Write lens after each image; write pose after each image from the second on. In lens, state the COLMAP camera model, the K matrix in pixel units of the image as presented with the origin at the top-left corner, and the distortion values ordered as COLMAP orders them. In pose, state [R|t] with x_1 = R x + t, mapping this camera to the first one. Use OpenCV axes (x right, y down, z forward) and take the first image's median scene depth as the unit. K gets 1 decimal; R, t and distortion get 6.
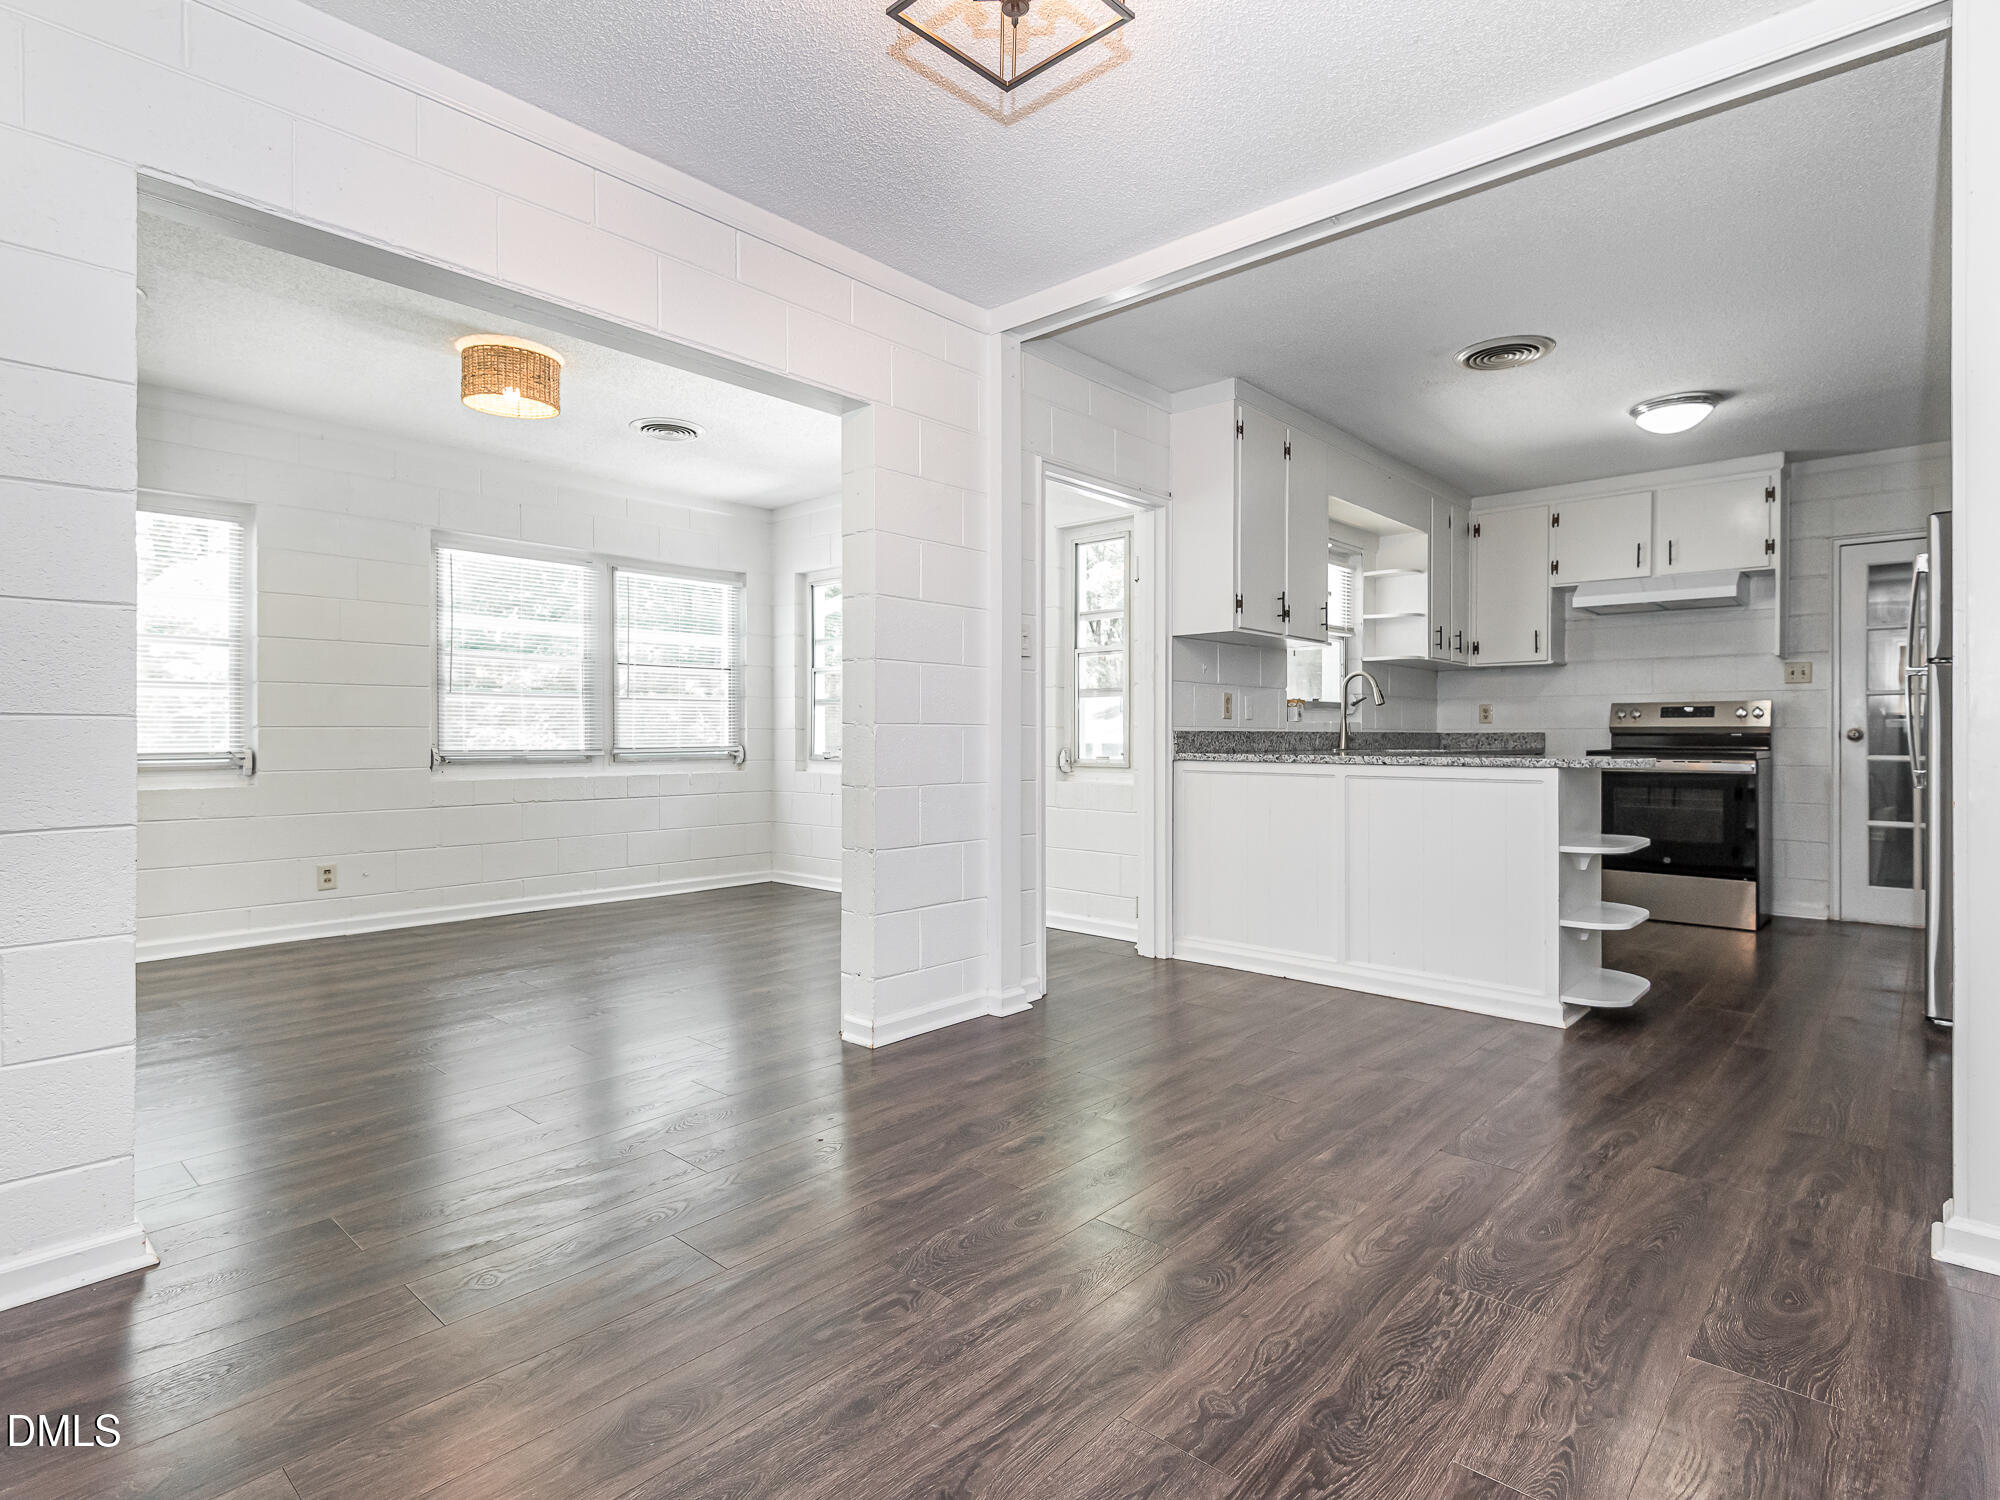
lens RADIAL K [[1009.3, 0, 1004.7], [0, 1009.3, 743.2], [0, 0, 1]] dist [0.052569, -0.038672]
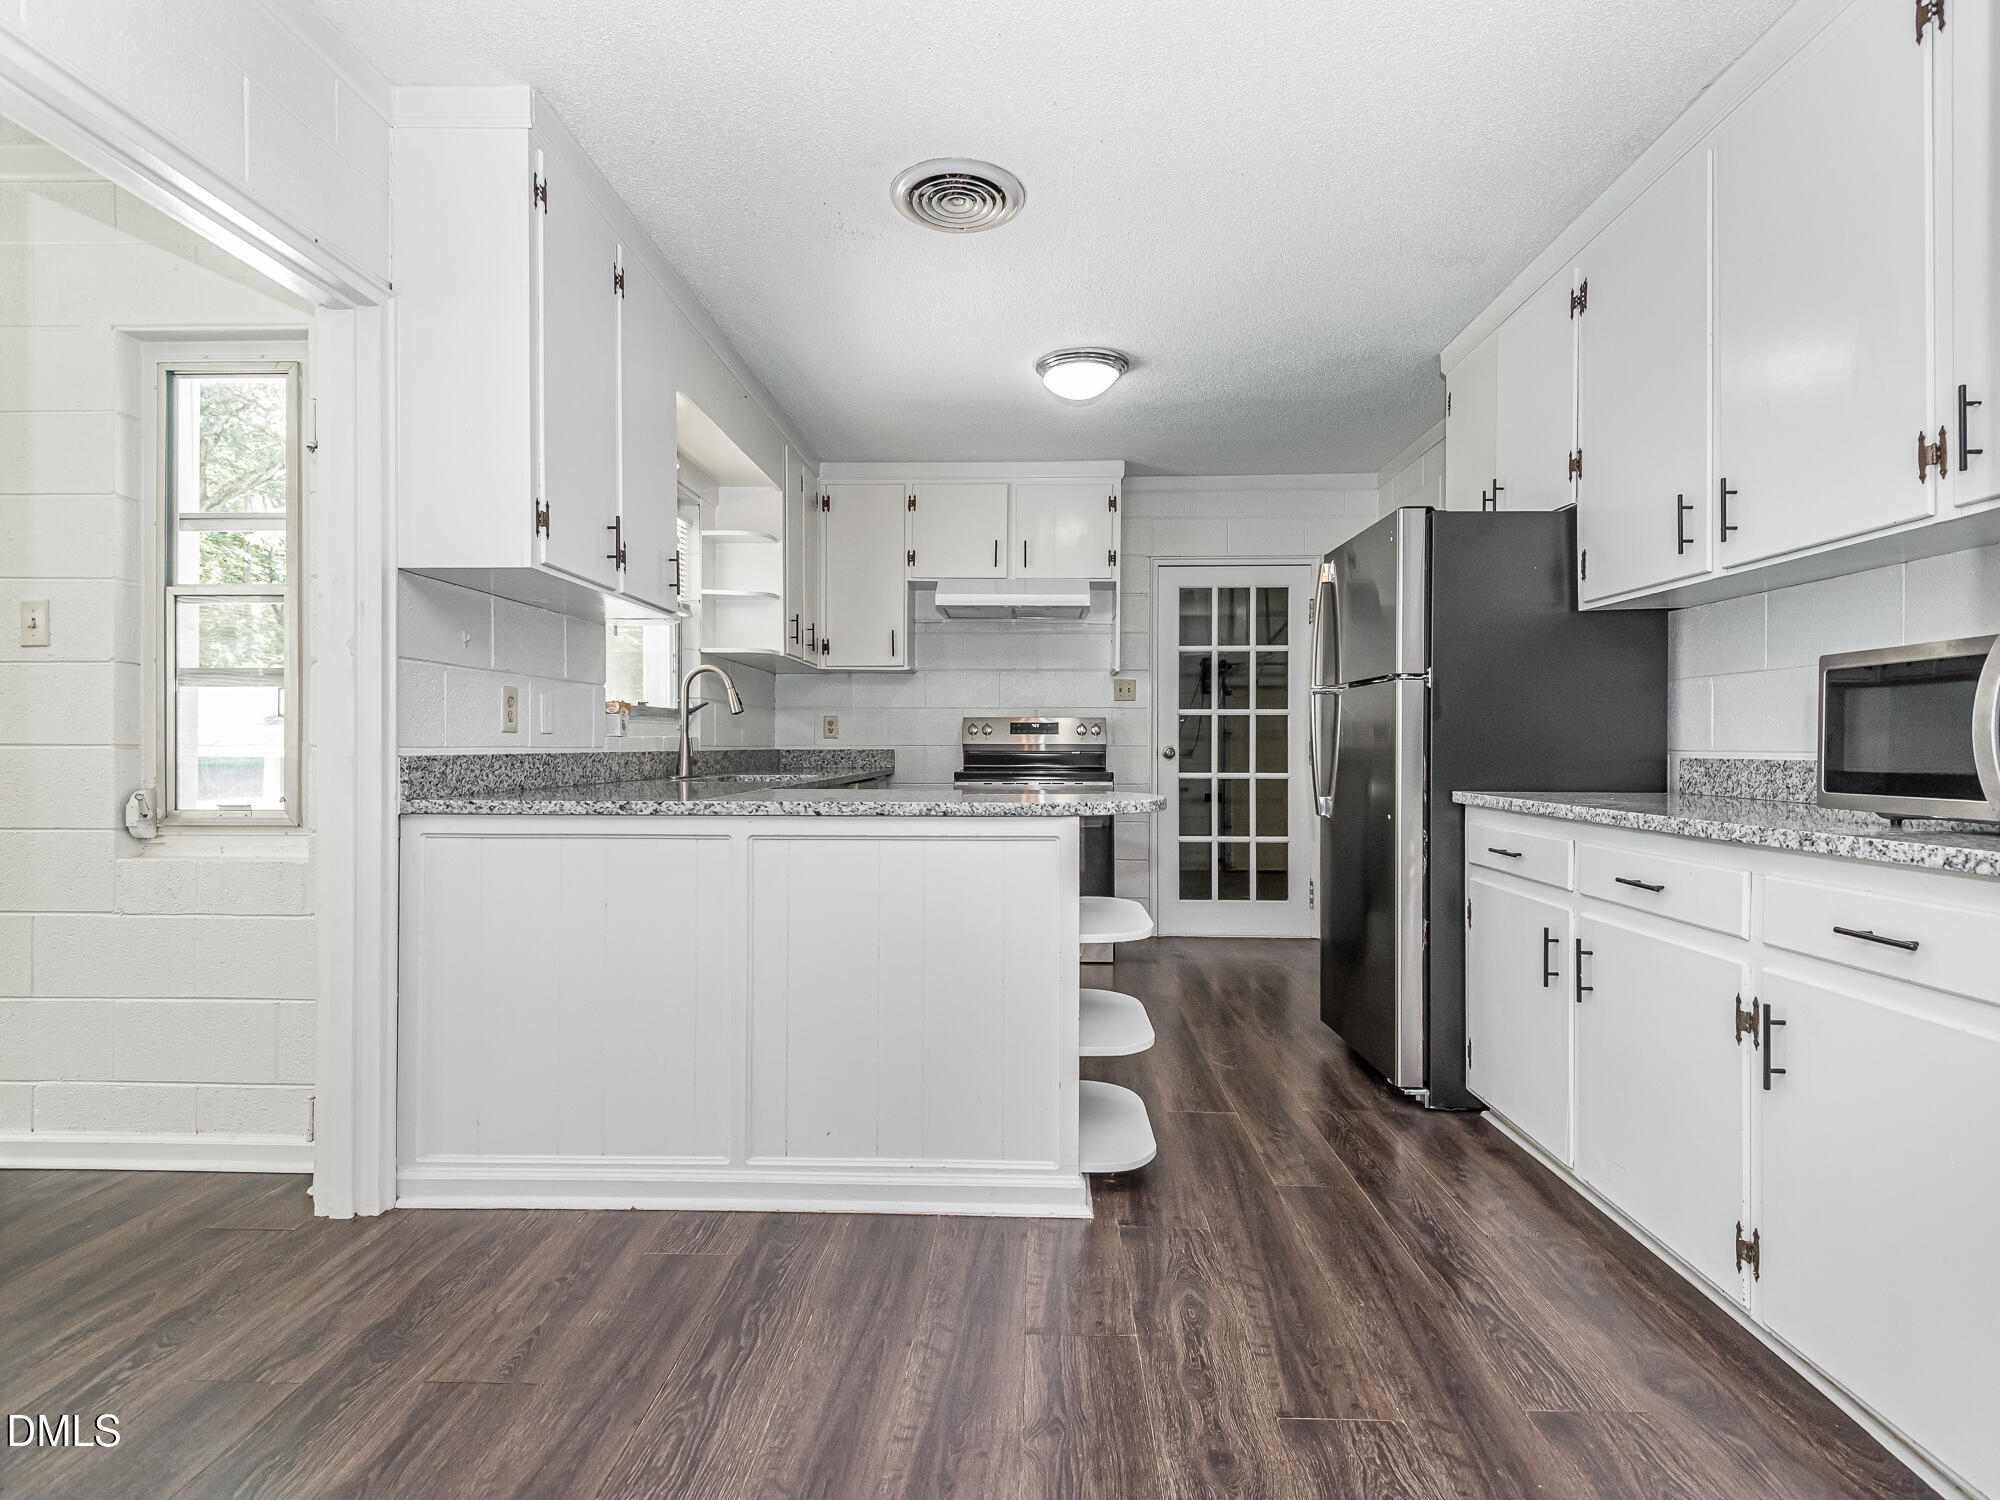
lens RADIAL K [[1009.3, 0, 1004.7], [0, 1009.3, 743.2], [0, 0, 1]] dist [0.052569, -0.038672]
pose [[0.761825, 0.001591, 0.647781, 0.056462], [0.003495, 0.999972, -0.006565, -0.012421], [-0.647774, 0.007266, 0.761798, 0.356511]]
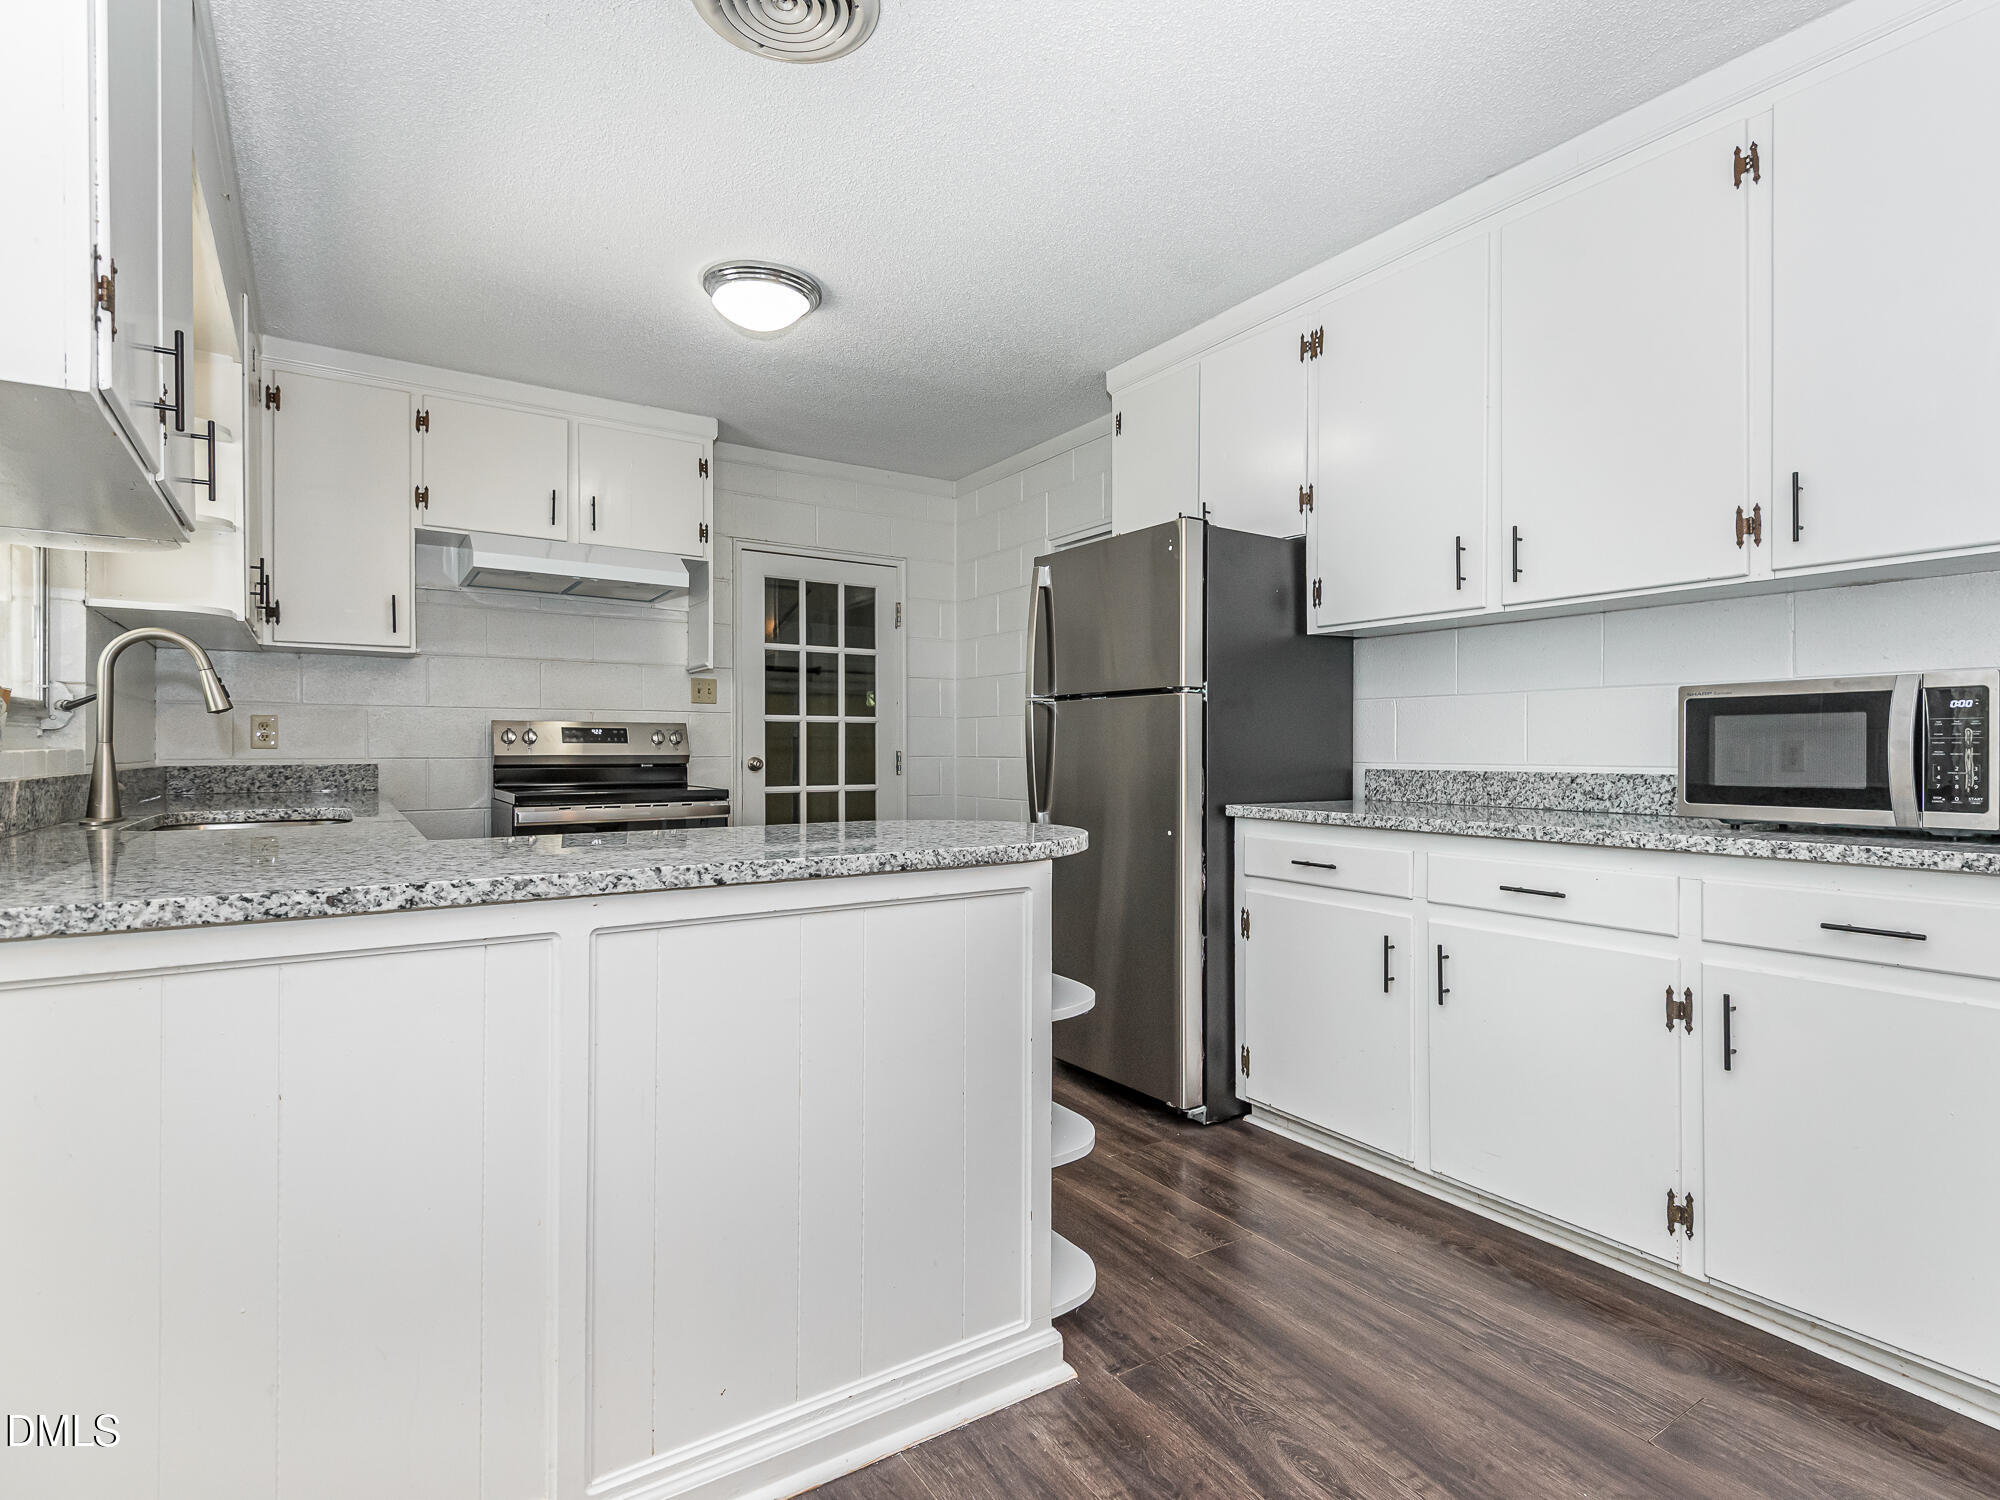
lens RADIAL K [[1003.4, 0, 1000.0], [0, 1003.4, 750.0], [0, 0, 1]] dist [0.046486, -0.033279]
pose [[0.246539, -0.001853, 0.969131, 0.035329], [0.007241, 0.999974, 0.000069, -0.020038], [-0.969106, 0.007001, 0.246546, 0.601144]]
